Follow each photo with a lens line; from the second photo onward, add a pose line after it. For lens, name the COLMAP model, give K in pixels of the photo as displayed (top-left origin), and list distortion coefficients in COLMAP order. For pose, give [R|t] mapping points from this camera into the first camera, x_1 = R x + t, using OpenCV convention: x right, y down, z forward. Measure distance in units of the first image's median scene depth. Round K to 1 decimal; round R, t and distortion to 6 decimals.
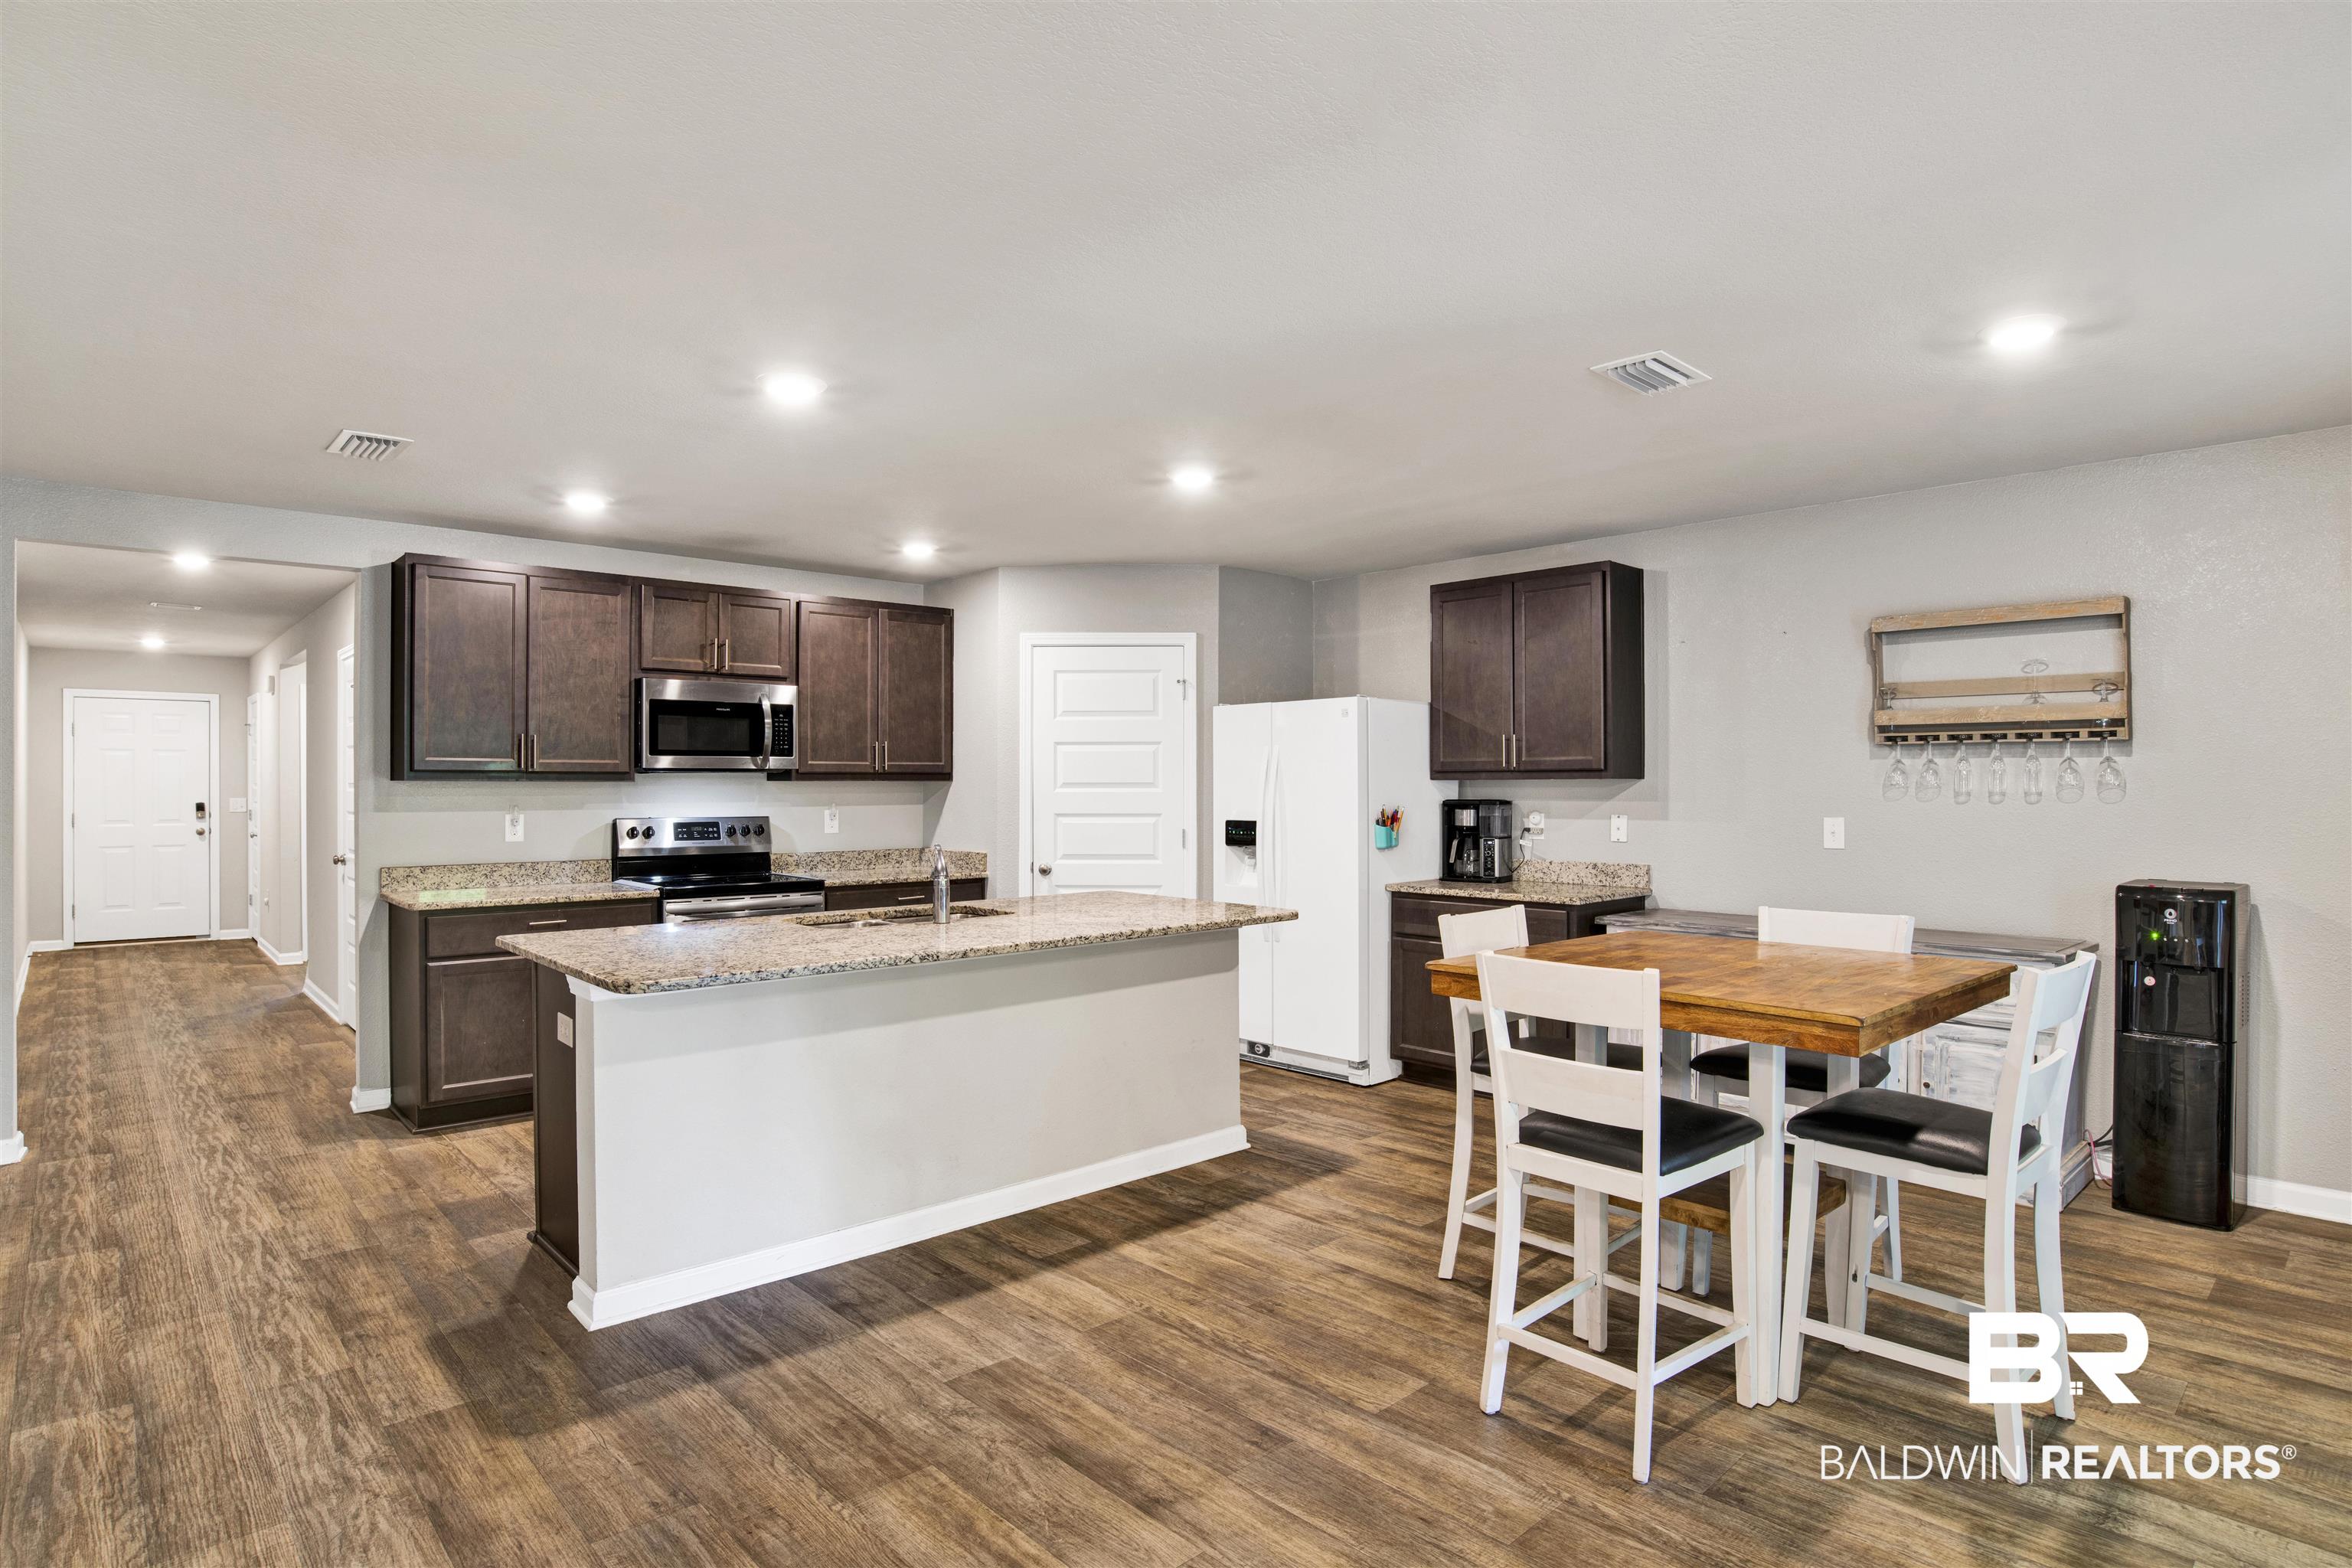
lens RADIAL K [[1228.5, 0, 1187.6], [0, 1228.5, 784.6], [0, 0, 1]] dist [-0.074007, 0.026213]
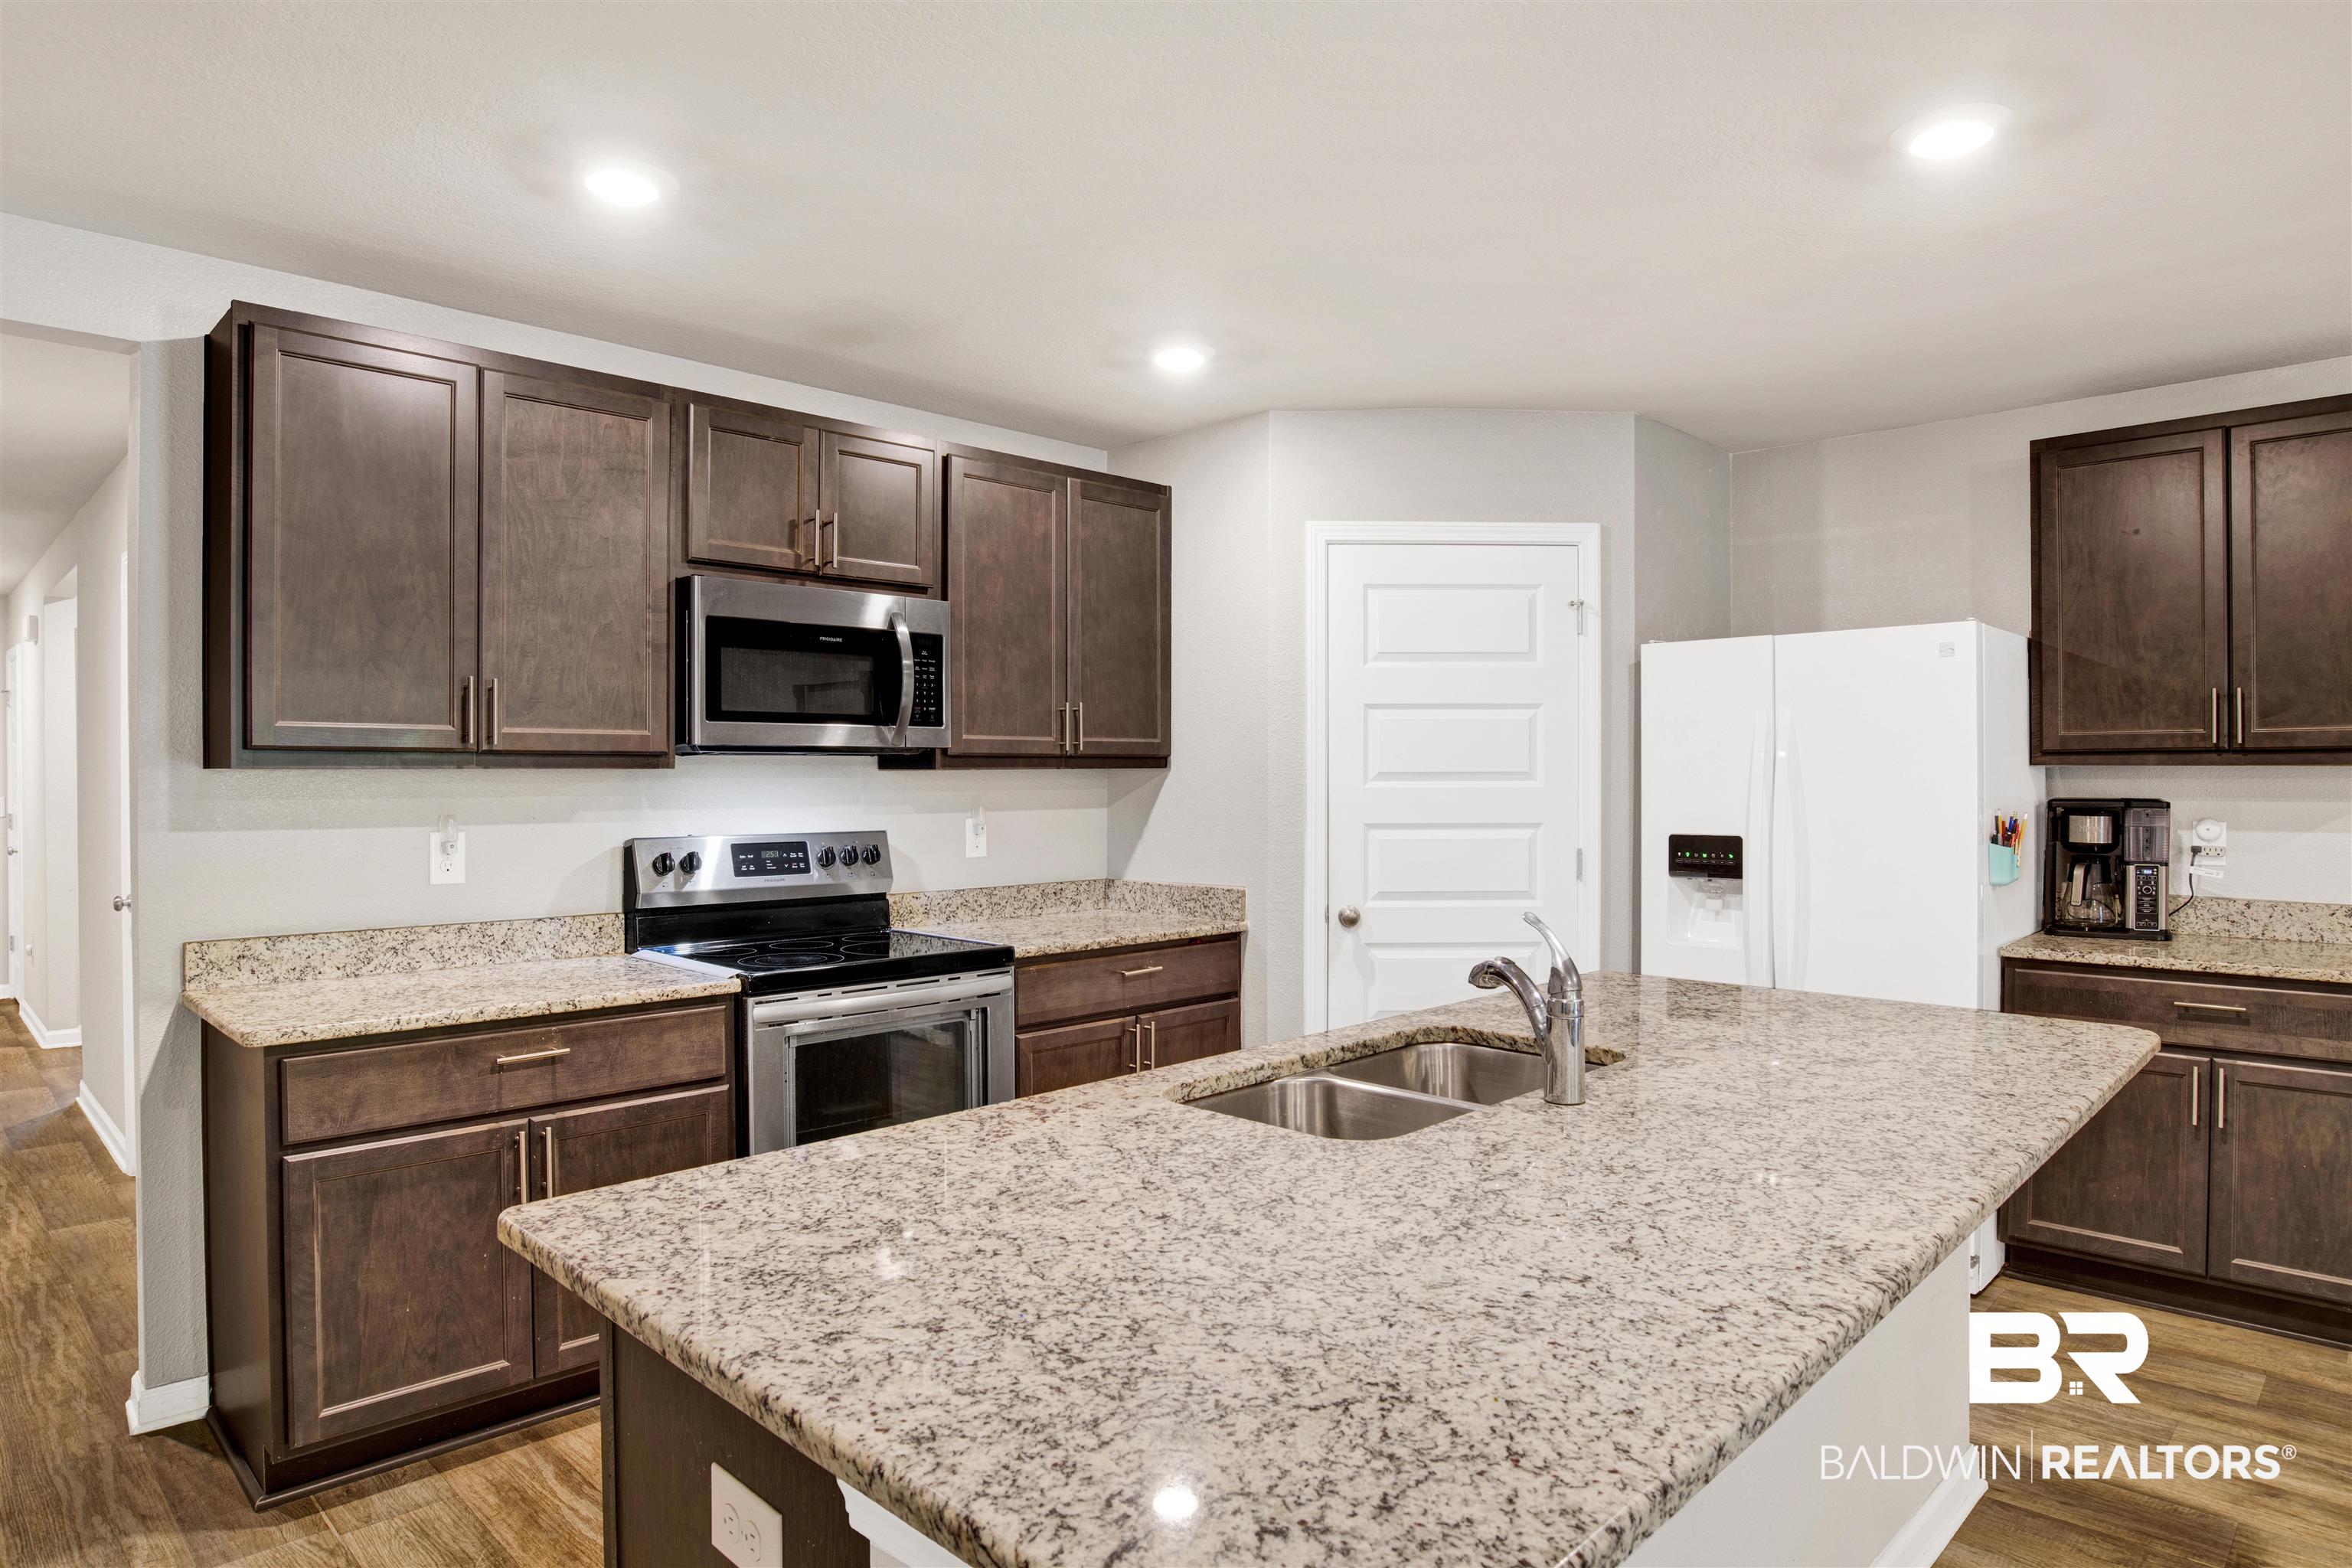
lens RADIAL K [[1336.1, 0, 1176.0], [0, 1336.1, 784.0], [0, 0, 1]] dist [-0.068055, 0.023402]
pose [[0.999059, -0.001567, 0.043354, -0.253309], [0.001313, 0.999982, 0.005871, 0.000430], [-0.043362, -0.005808, 0.999043, 0.393255]]
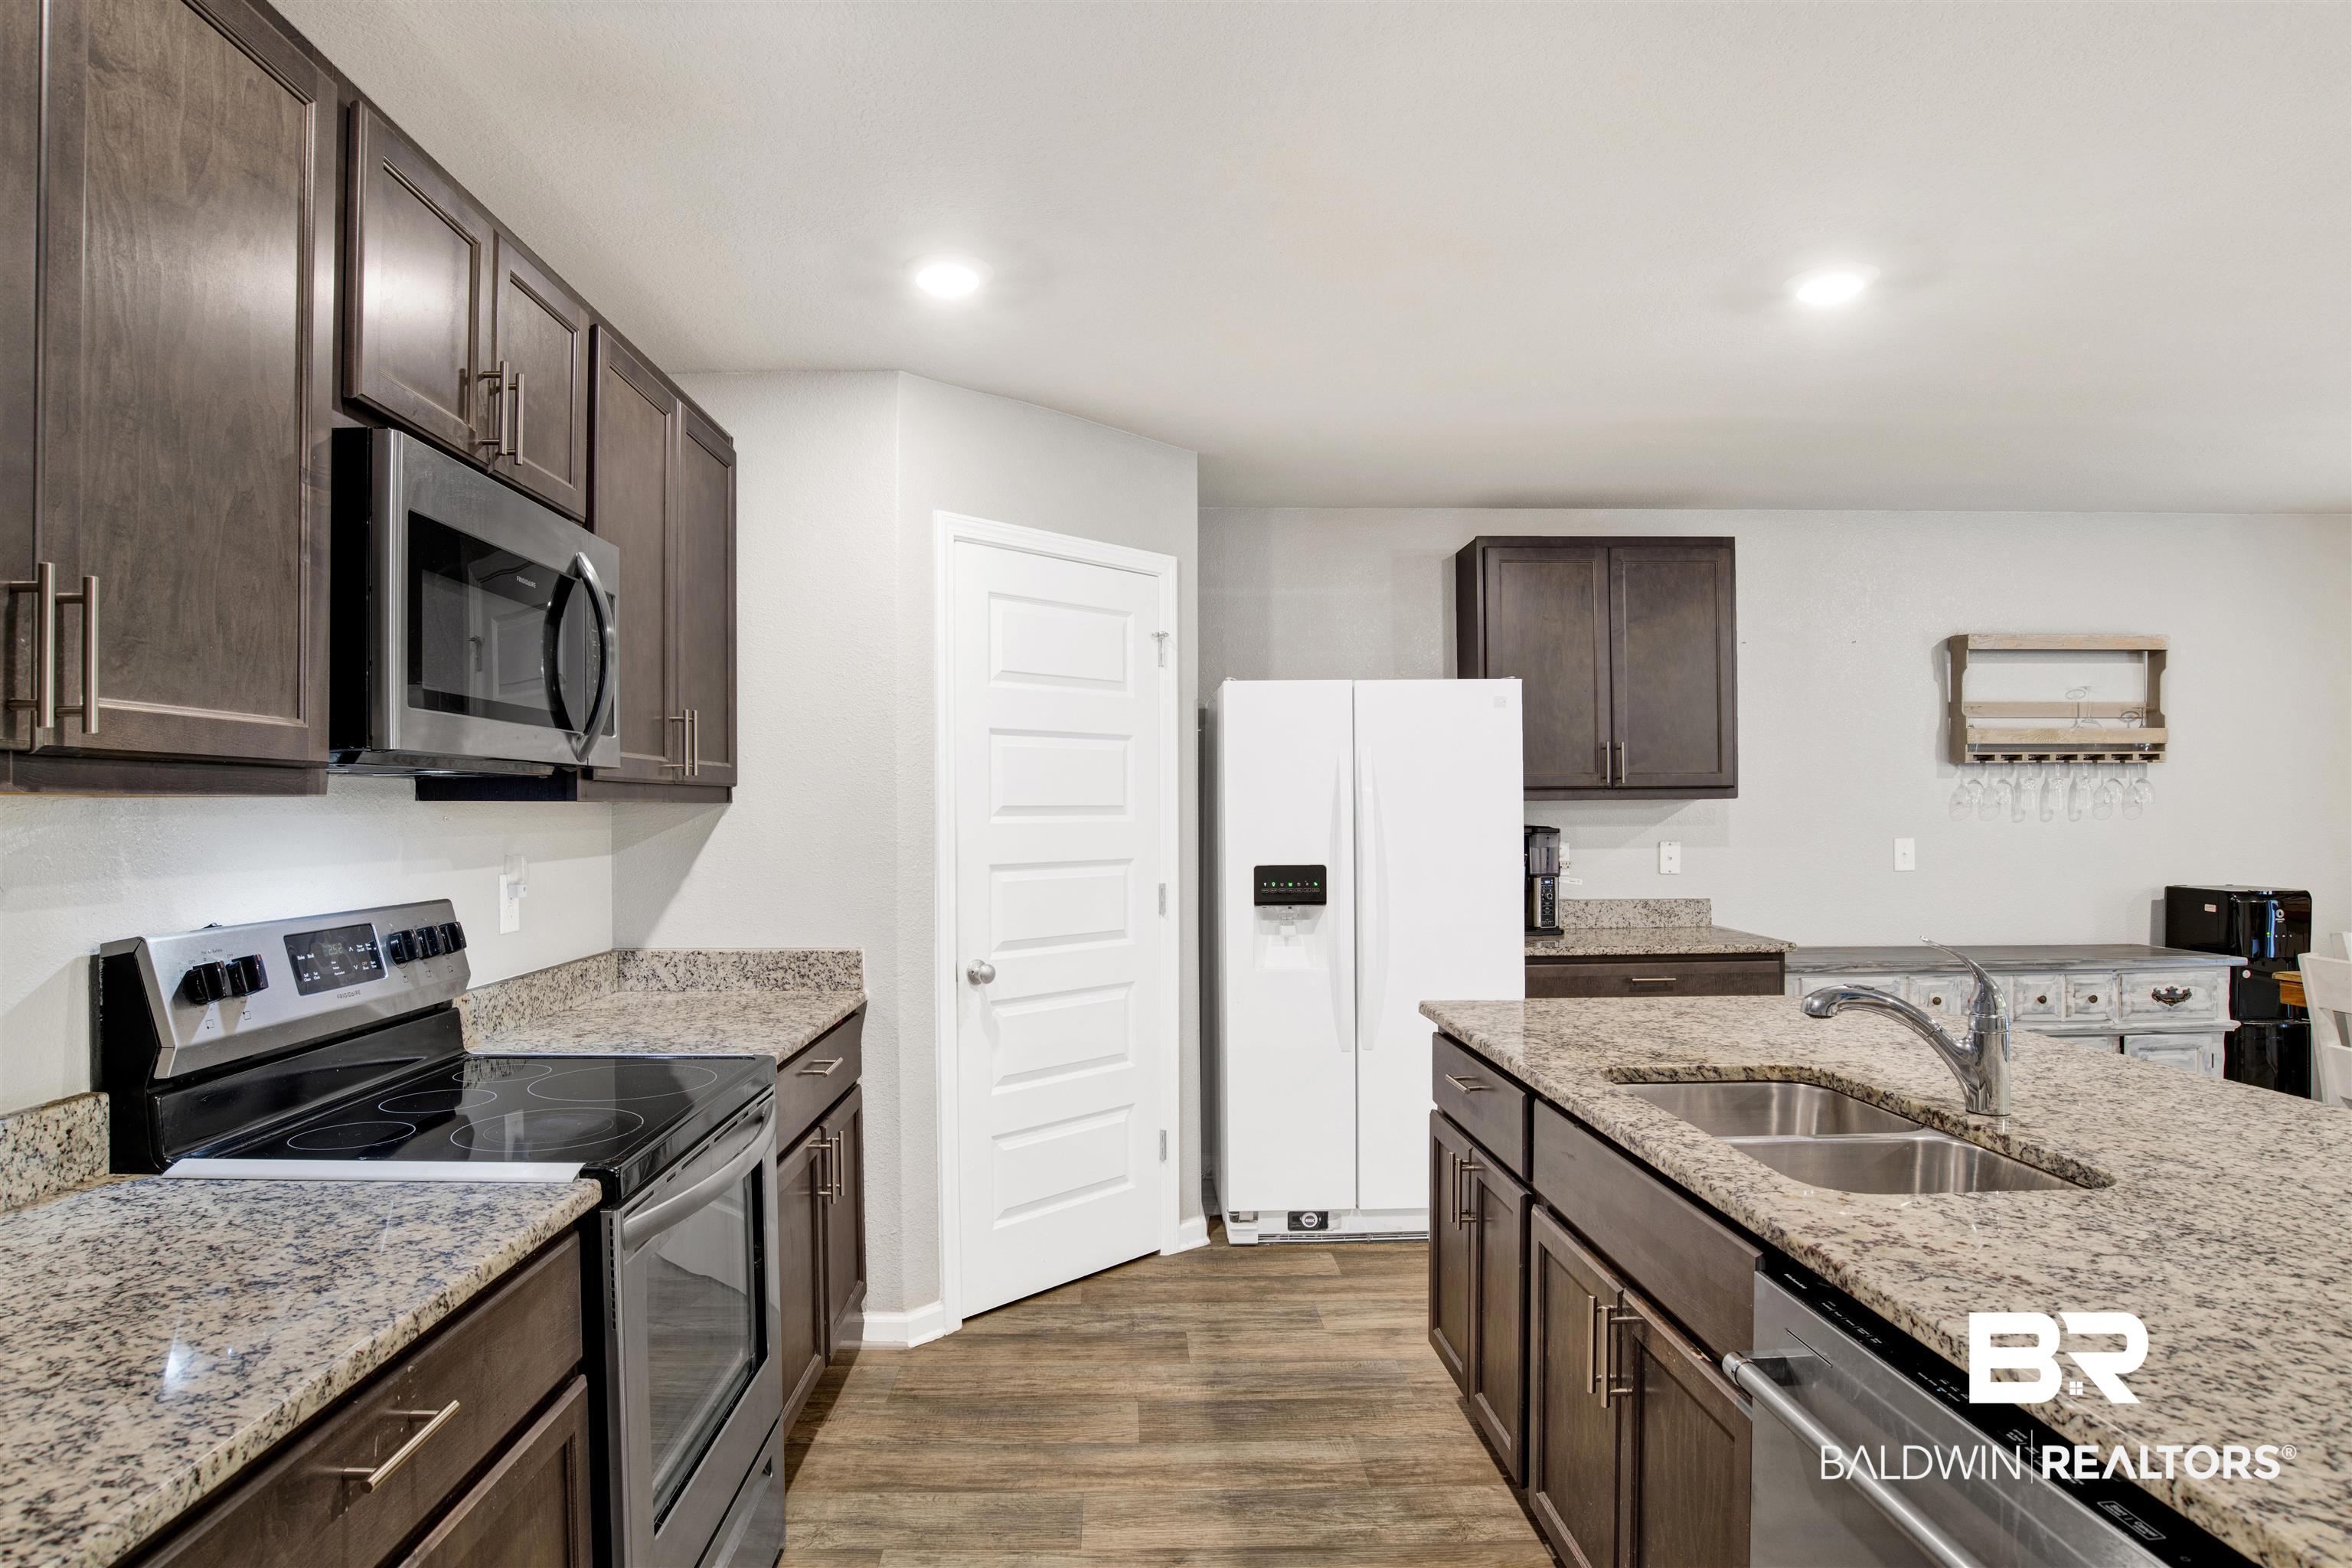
lens RADIAL K [[1279.5, 0, 1090.8], [0, 1279.5, 812.5], [0, 0, 1]] dist [-0.085321, 0.041475]
pose [[0.690749, -0.004707, 0.723079, -0.525603], [0.006713, 0.999977, 0.000096, 0.001698], [-0.723063, 0.004788, 0.690765, 0.656976]]
